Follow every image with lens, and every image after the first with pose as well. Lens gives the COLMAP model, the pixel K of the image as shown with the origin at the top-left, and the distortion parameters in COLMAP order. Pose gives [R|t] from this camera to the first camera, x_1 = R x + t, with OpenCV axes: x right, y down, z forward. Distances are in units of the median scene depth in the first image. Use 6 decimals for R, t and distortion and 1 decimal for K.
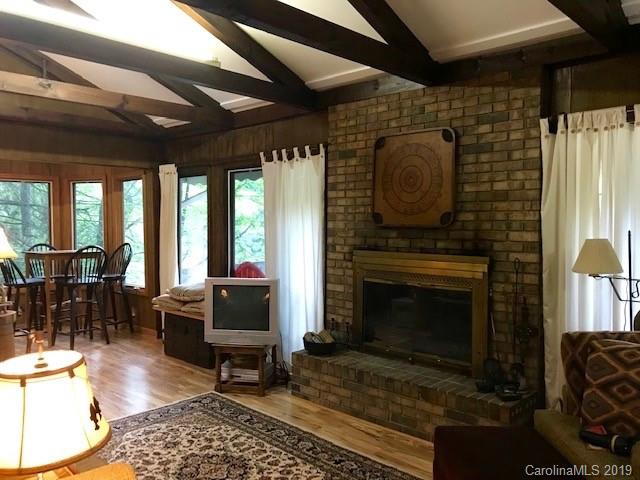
lens RADIAL K [[522.9, 0, 320.0], [0, 522.9, 240.0], [0, 0, 1]] dist [0.019283, -0.004731]
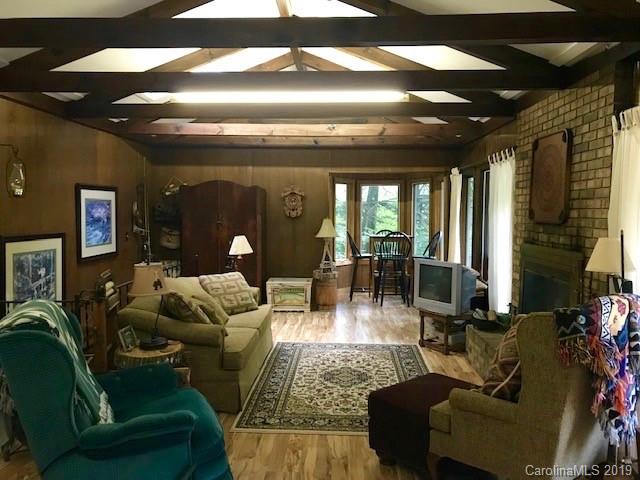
lens RADIAL K [[522.9, 0, 320.0], [0, 522.9, 240.0], [0, 0, 1]] dist [0.019283, -0.004731]
pose [[0.654837, 0.046223, -0.754355, 0.739814], [-0.032437, 0.998927, 0.033051, -0.010974], [0.755073, 0.002825, 0.655634, -0.062644]]
